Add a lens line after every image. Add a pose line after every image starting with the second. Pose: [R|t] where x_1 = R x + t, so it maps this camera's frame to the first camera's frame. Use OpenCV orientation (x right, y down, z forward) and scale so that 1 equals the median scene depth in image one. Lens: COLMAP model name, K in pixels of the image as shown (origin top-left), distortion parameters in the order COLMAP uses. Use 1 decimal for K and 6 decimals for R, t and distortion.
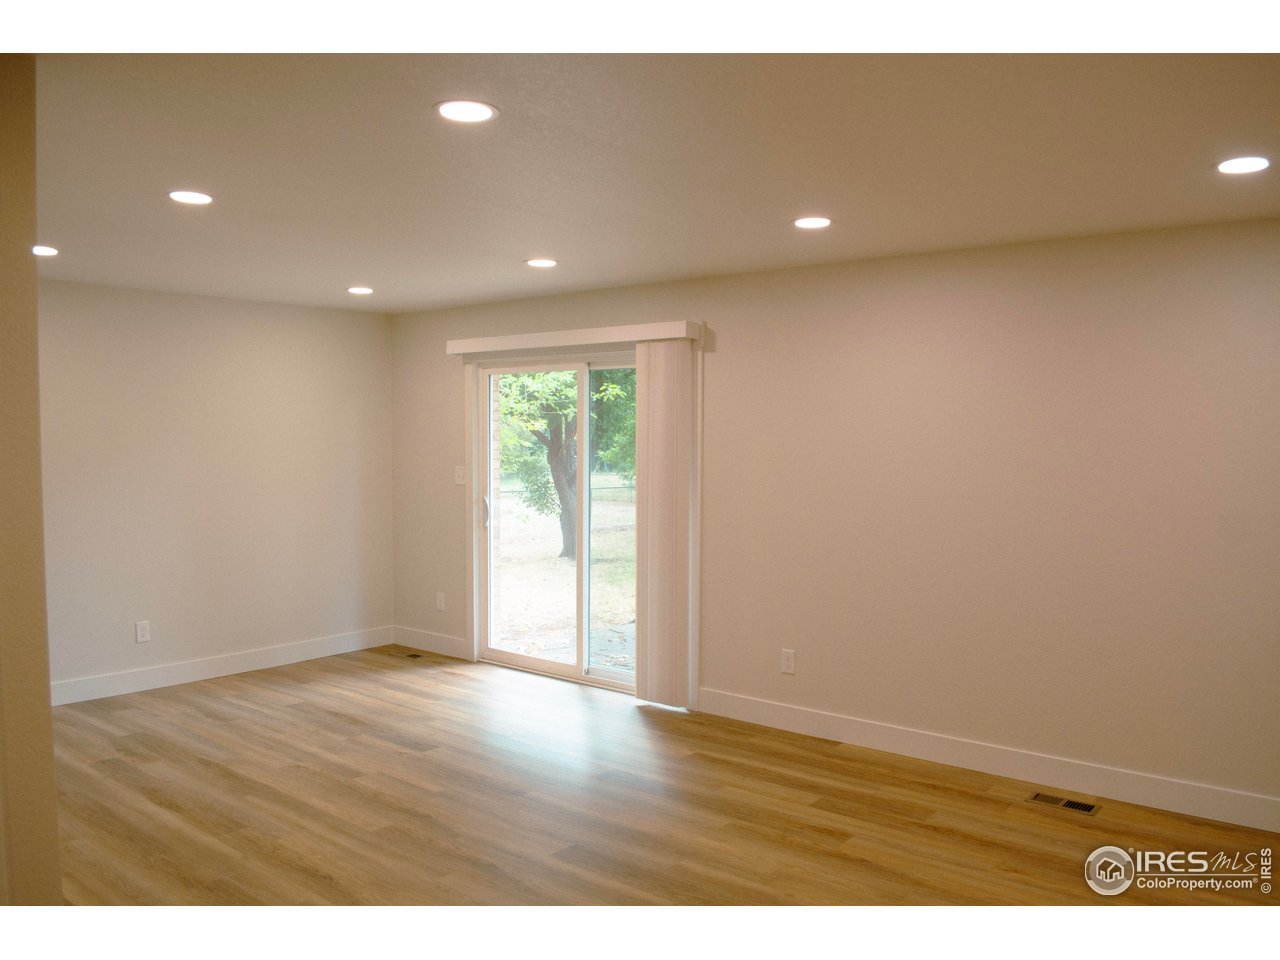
lens RADIAL K [[1003.9, 0, 641.7], [0, 1003.9, 477.1], [0, 0, 1]] dist [-0.059874, -0.000019]
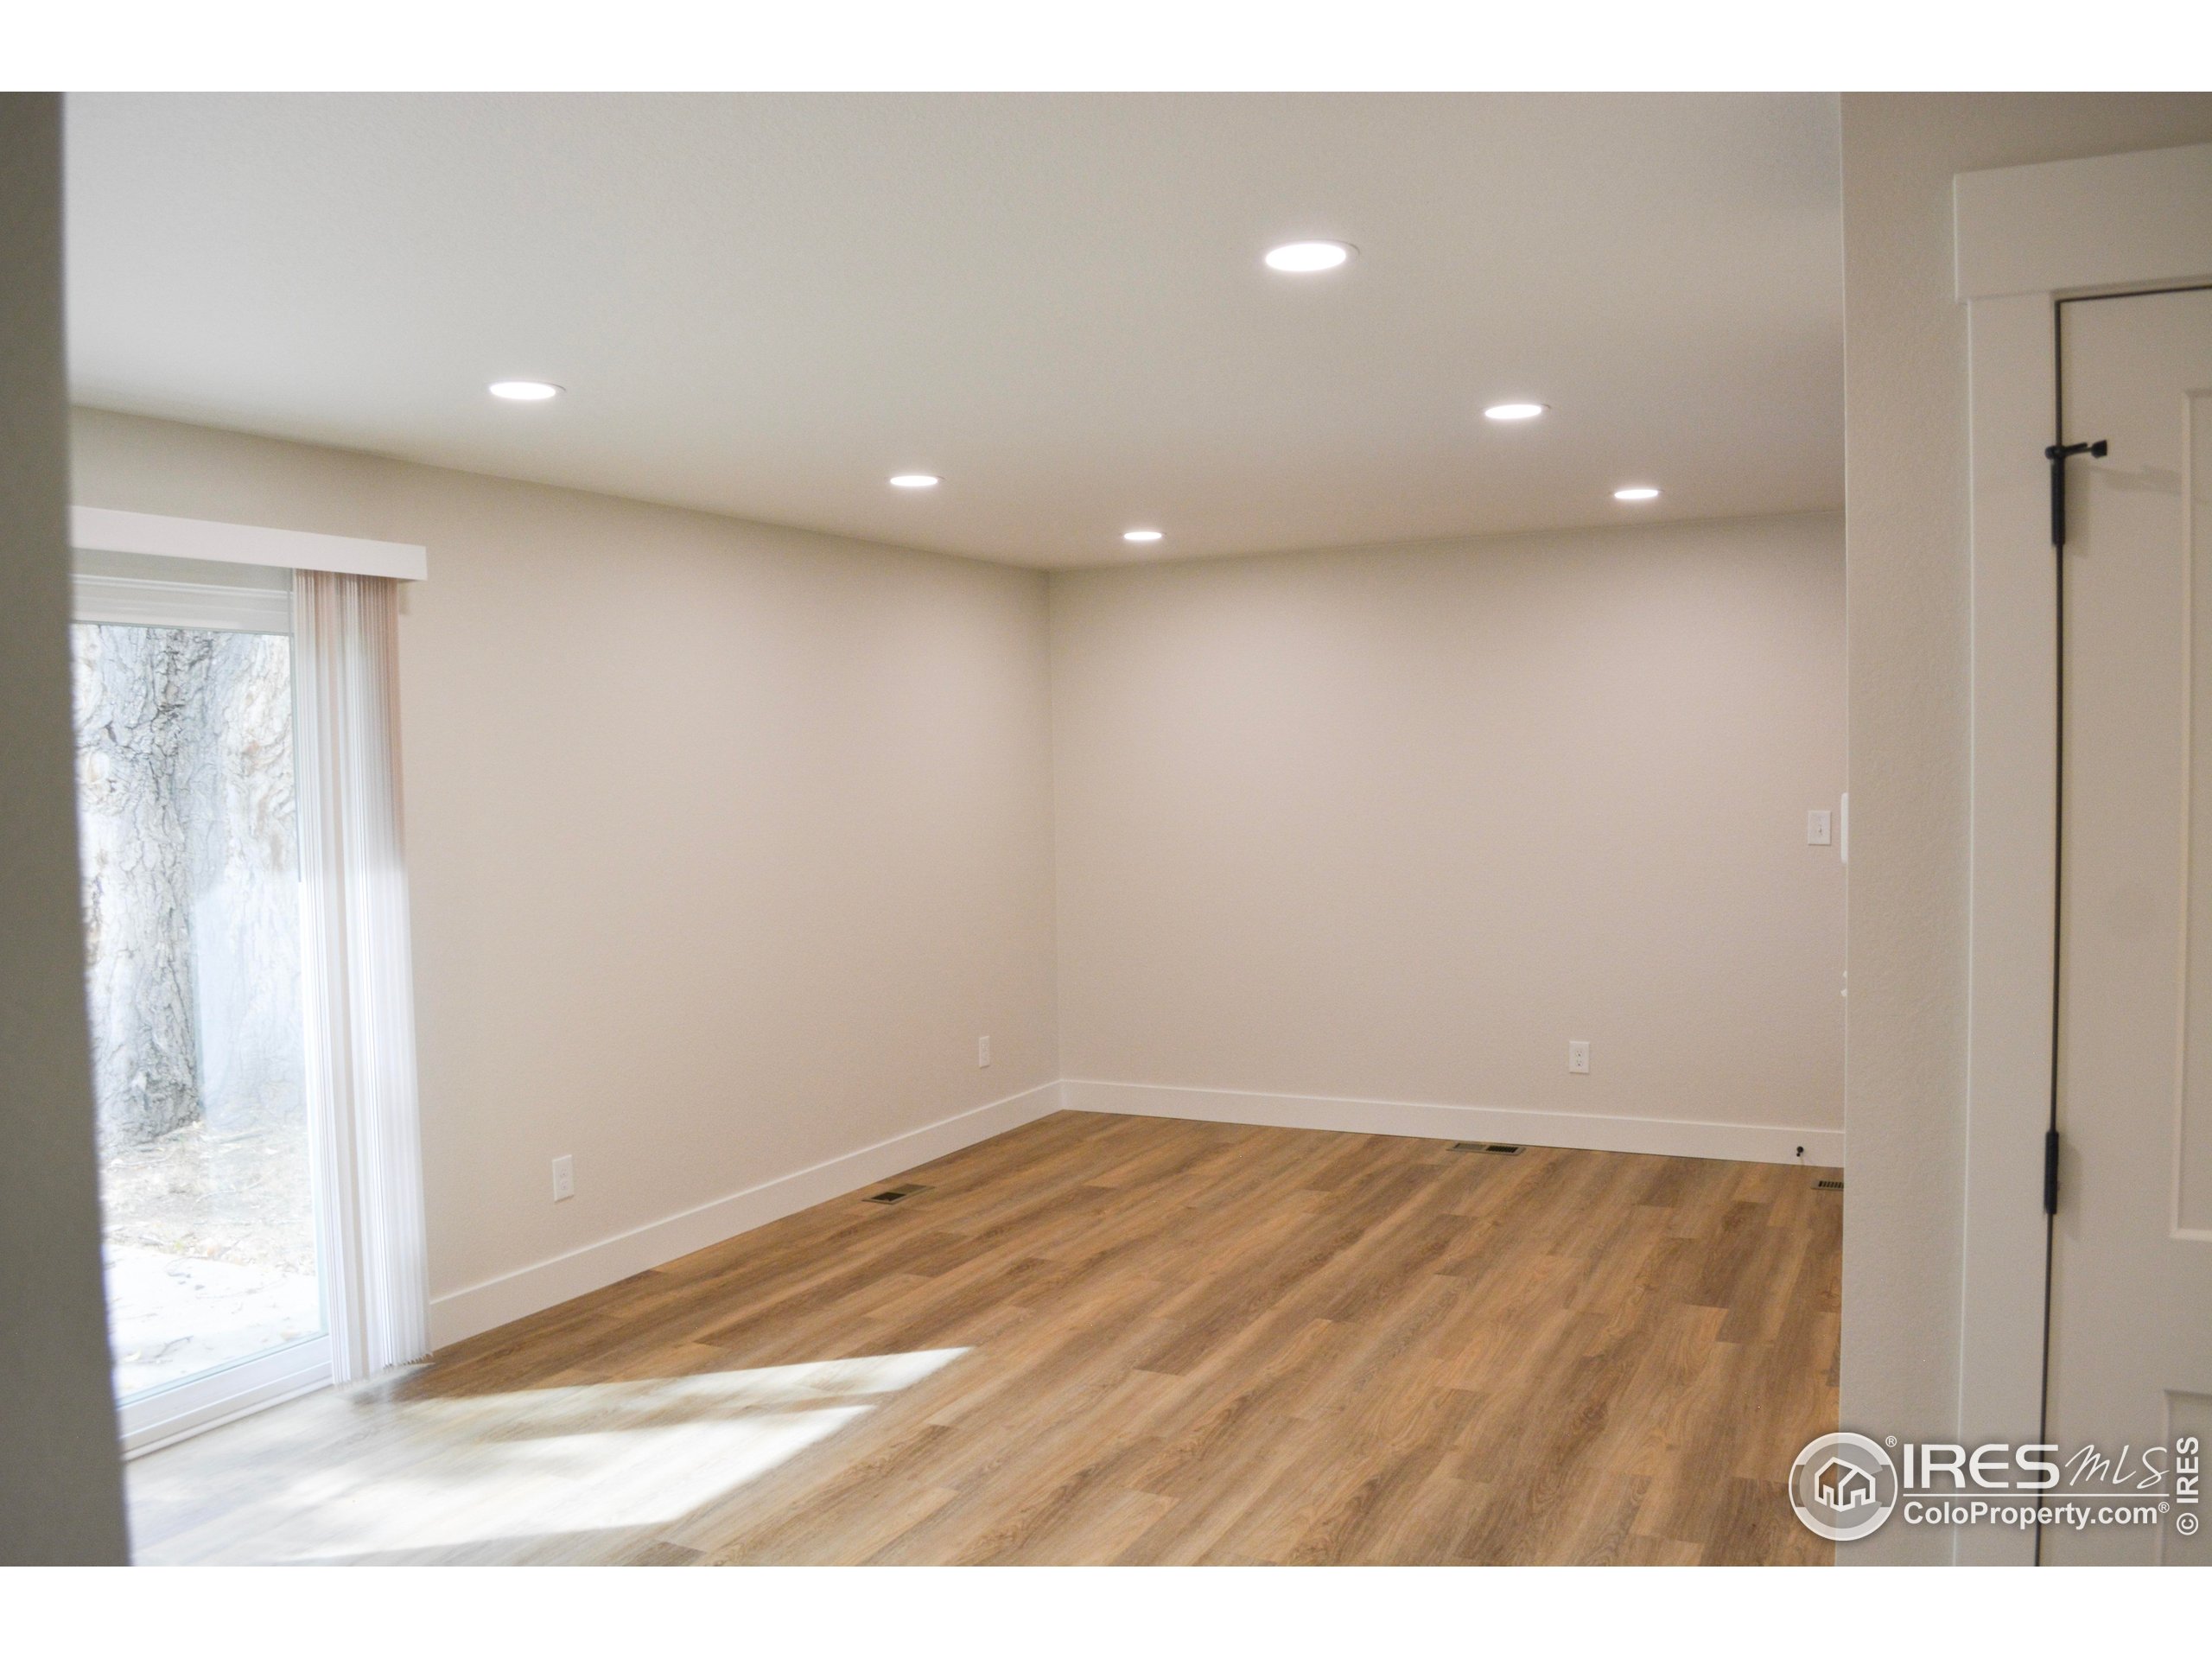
lens RADIAL K [[1734.8, 0, 1113.0], [0, 1734.8, 832.1], [0, 0, 1]] dist [-0.059874, -0.000019]
pose [[-0.219968, -0.036364, 0.974829, -1.865852], [0.060457, 0.996876, 0.050829, -0.087097], [-0.973632, 0.070116, -0.217083, 1.943862]]
